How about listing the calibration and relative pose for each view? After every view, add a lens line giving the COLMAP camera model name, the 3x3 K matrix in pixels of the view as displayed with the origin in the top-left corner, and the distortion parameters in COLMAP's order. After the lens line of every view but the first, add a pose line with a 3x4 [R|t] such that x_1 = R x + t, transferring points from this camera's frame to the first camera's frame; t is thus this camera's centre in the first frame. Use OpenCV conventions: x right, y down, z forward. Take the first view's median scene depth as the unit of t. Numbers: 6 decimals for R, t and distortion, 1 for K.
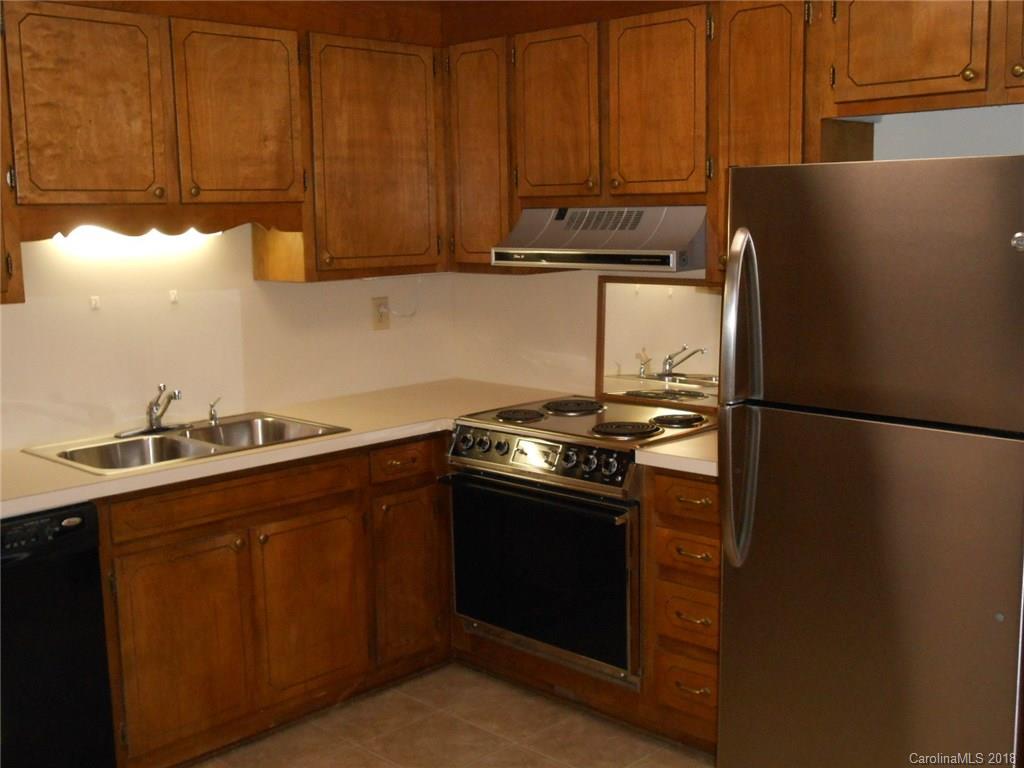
lens RADIAL K [[1144.0, 0, 496.4], [0, 1144.0, 381.1], [0, 0, 1]] dist [-0.021712, 0.033004]
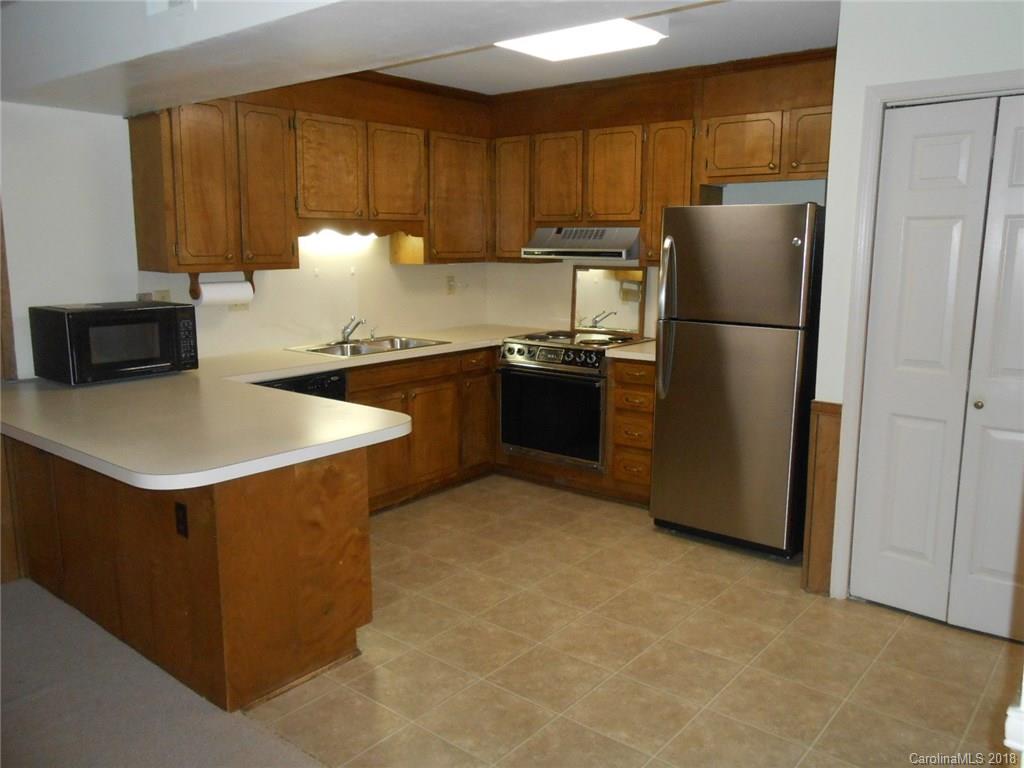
lens RADIAL K [[799.9, 0, 512.0], [0, 799.9, 384.0], [0, 0, 1]] dist [-0.038977, 0.062758]
pose [[0.994613, 0.001822, 0.103638, -0.166993], [-0.005093, 0.999497, 0.031302, 0.070164], [-0.103529, -0.031661, 0.994122, -0.331206]]
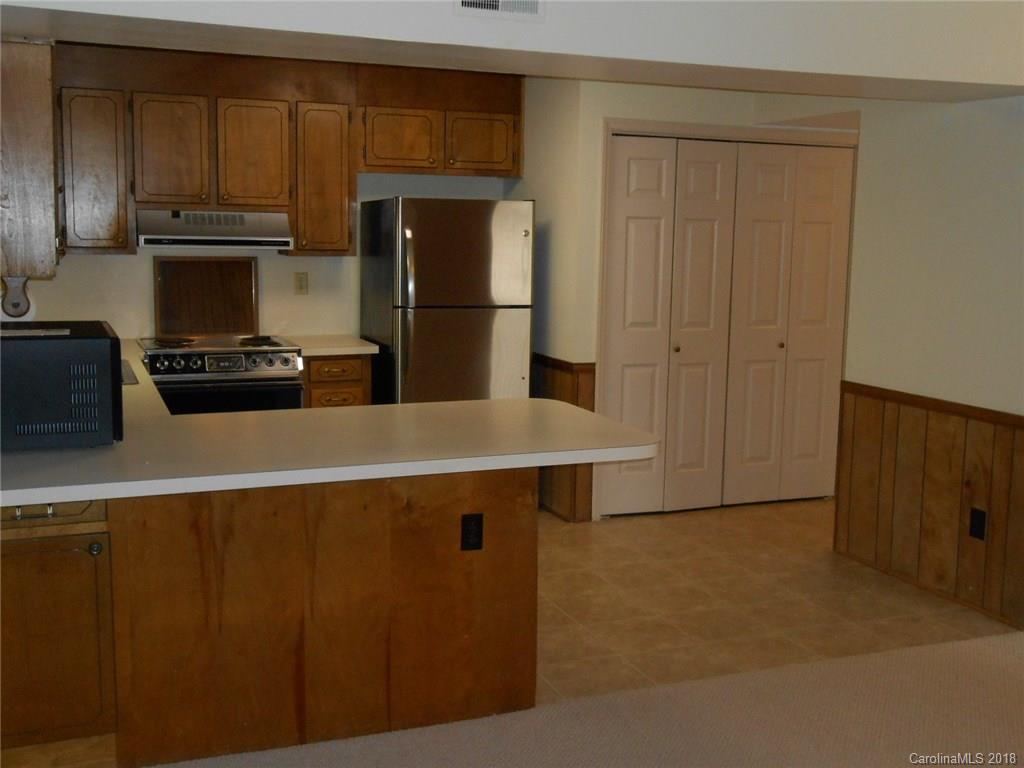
lens RADIAL K [[1144.0, 0, 496.4], [0, 1144.0, 381.1], [0, 0, 1]] dist [-0.021712, 0.033004]
pose [[0.412426, -0.100664, 0.905412, -1.260287], [0.103574, 0.992613, 0.063180, 0.026927], [-0.905084, 0.067720, 0.419806, -0.027799]]
